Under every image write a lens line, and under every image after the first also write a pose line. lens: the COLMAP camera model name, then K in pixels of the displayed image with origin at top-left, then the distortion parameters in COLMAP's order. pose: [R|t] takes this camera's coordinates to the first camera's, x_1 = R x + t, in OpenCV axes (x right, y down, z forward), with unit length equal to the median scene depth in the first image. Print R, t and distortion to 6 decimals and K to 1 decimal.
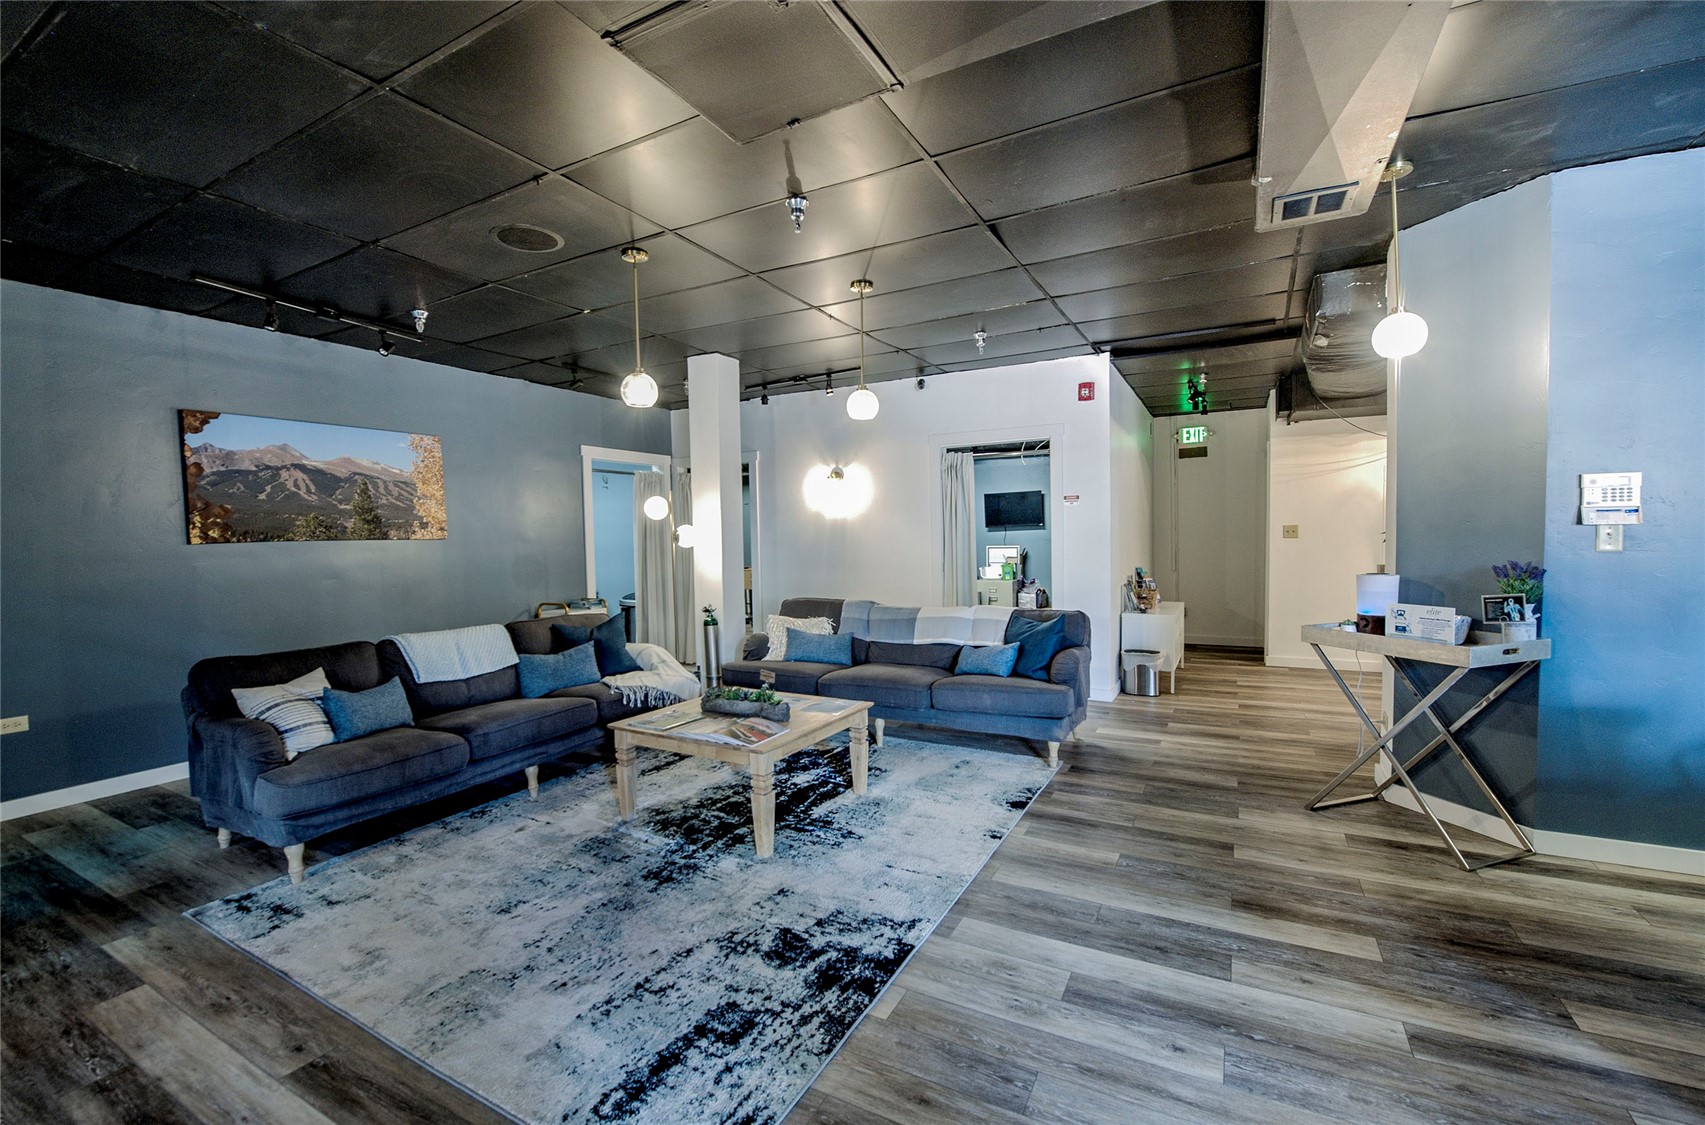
lens RADIAL K [[723.1, 0, 848.2], [0, 723.1, 567.1], [0, 0, 1]] dist [-0.019166, -0.000051]
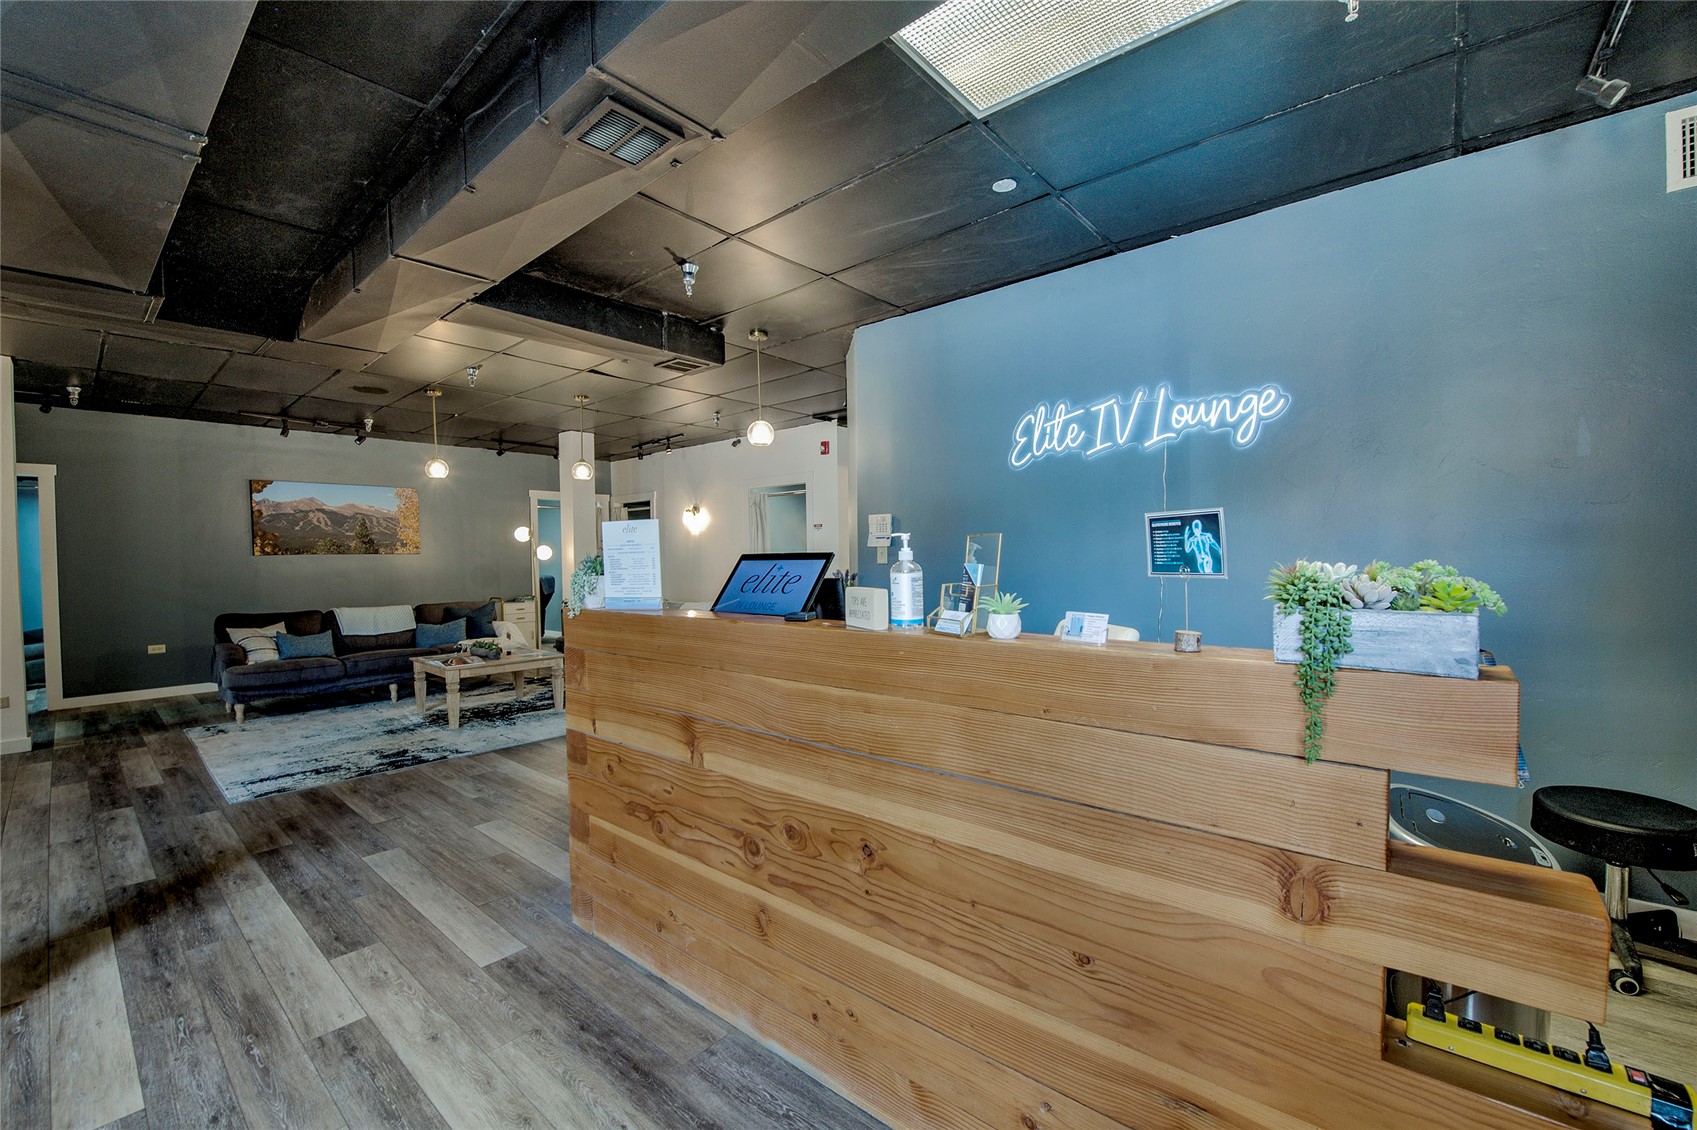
lens RADIAL K [[690.0, 0, 842.3], [0, 690.0, 573.7], [0, 0, 1]] dist [-0.014493, -0.002939]
pose [[0.977804, 0.011285, -0.209218, 1.086593], [-0.014631, 0.999789, -0.014452, 0.020394], [0.209011, 0.017192, 0.977762, -0.444845]]
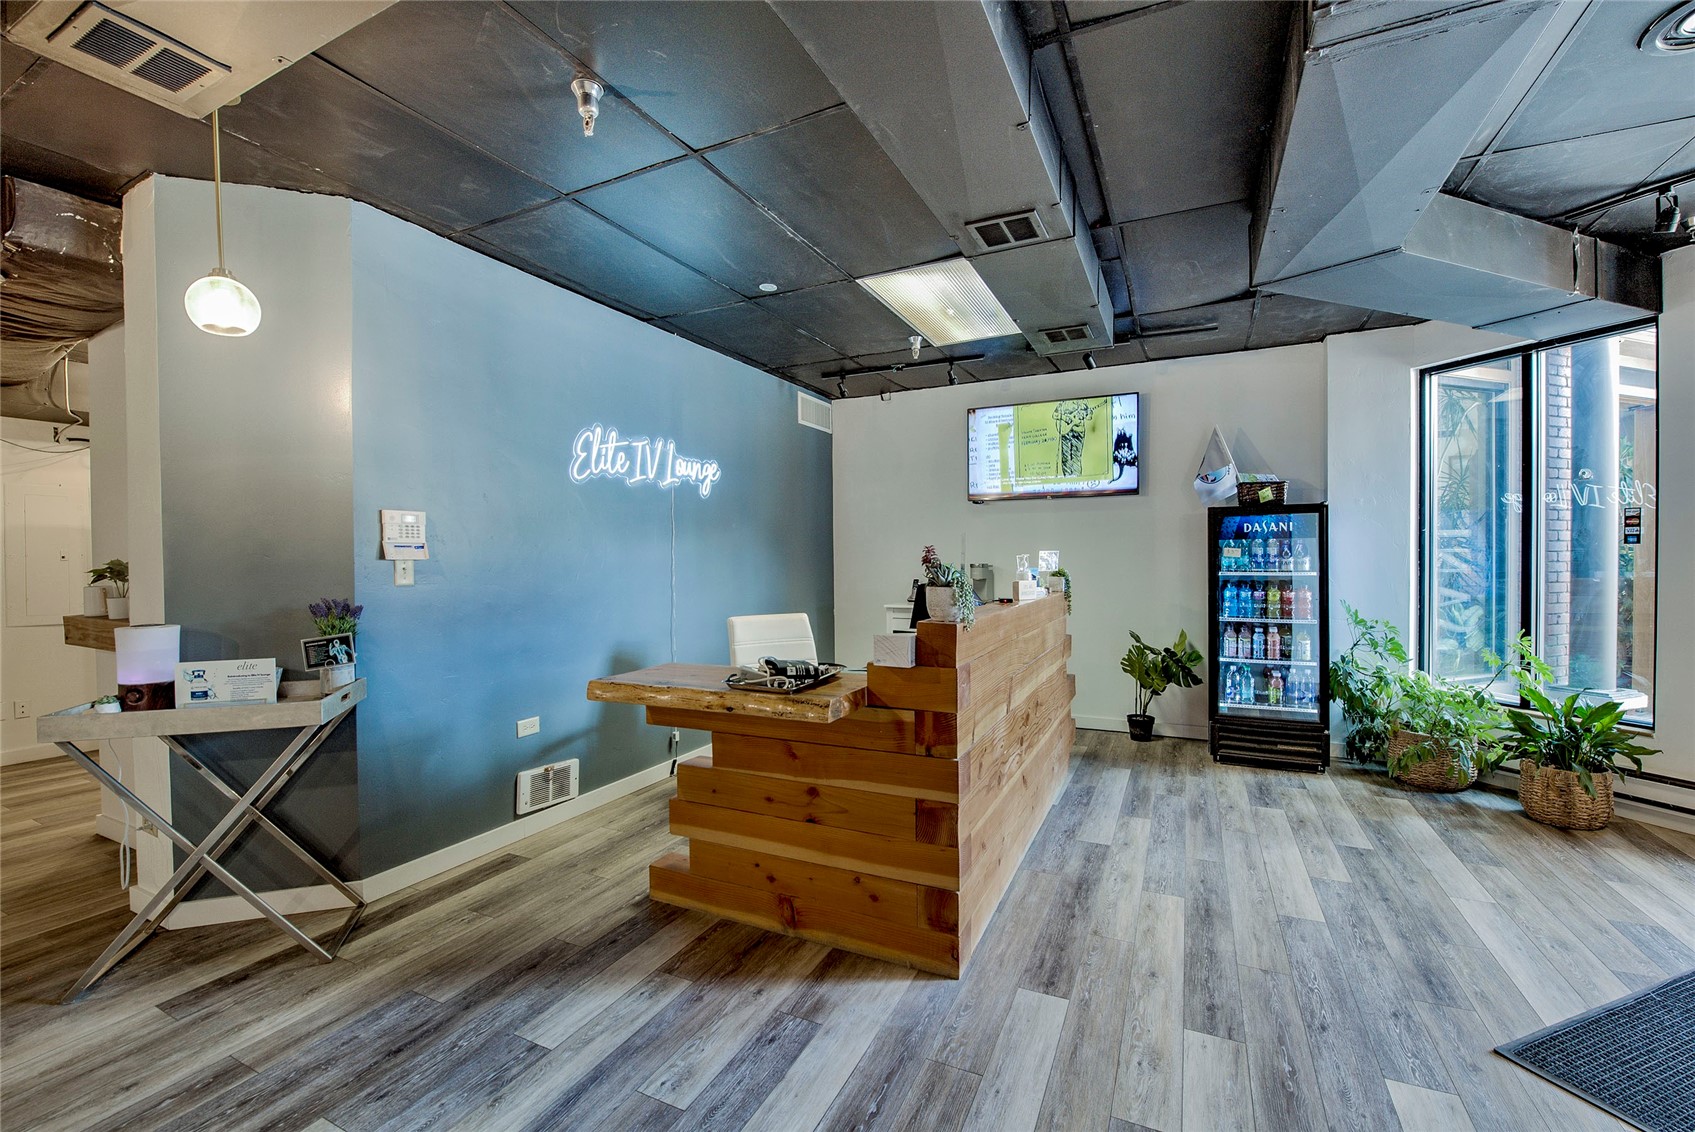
lens RADIAL K [[709.3, 0, 842.3], [0, 709.3, 569.7], [0, 0, 1]] dist [-0.019219, -0.000140]
pose [[-0.039622, 0.002076, 0.999213, 0.005585], [0.057619, 0.998339, 0.000210, -0.006753], [-0.997552, 0.057582, -0.039675, 0.324083]]
